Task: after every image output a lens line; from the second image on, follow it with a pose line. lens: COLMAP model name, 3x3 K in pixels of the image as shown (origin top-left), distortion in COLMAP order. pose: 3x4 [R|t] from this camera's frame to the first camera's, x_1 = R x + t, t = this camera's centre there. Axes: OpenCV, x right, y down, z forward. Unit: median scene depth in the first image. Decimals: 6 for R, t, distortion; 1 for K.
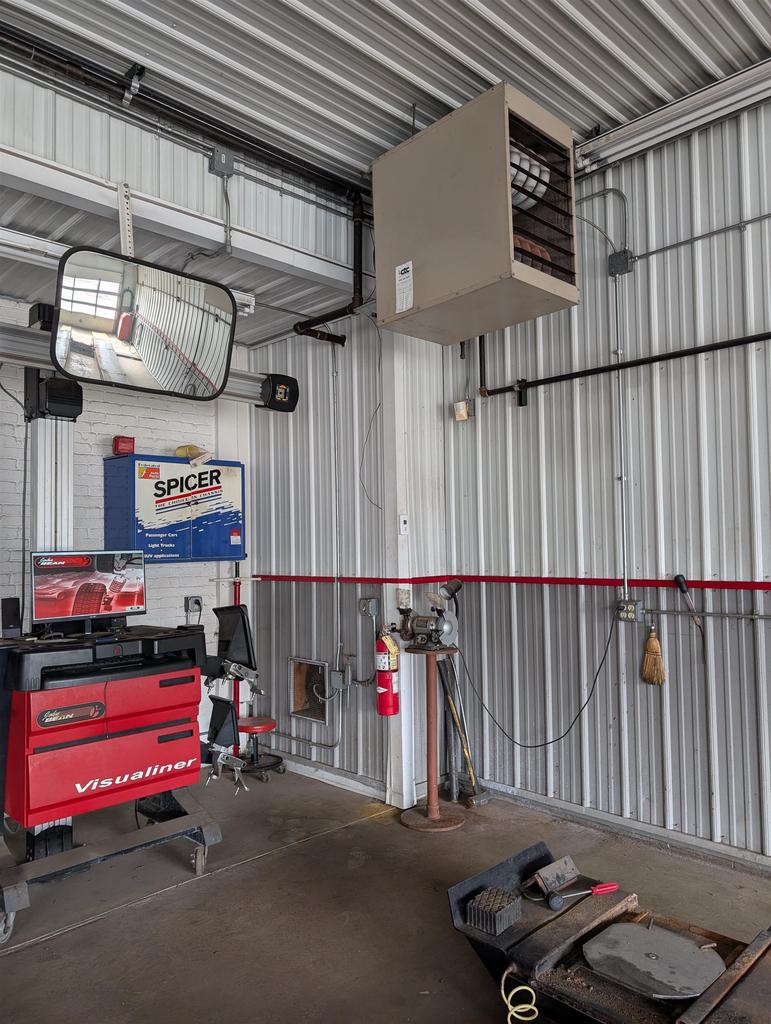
lens RADIAL K [[734.7, 0, 386.6], [0, 734.7, 515.5], [0, 0, 1]] dist [0.034000, -0.041814]
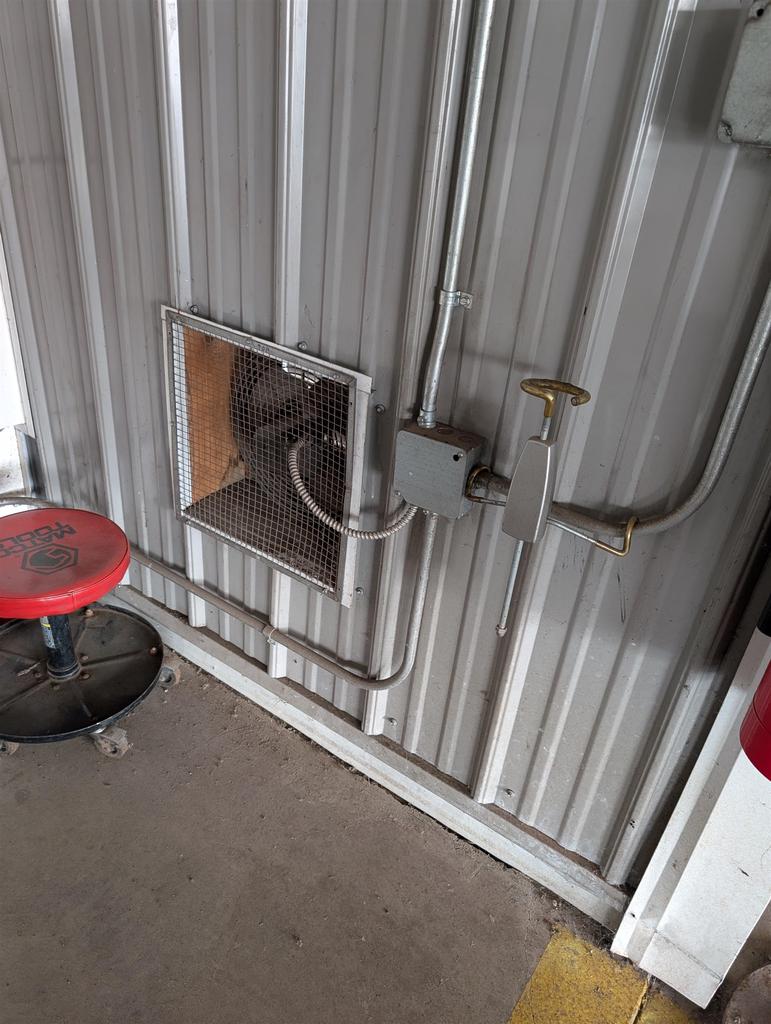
lens RADIAL K [[734.7, 0, 381.5], [0, 734.7, 516.0], [0, 0, 1]] dist [0.034000, -0.041814]
pose [[0.980859, -0.007730, 0.194568, -0.112135], [-0.103864, 0.824430, 0.556351, 0.112347], [-0.164708, -0.565911, 0.807847, 0.775038]]
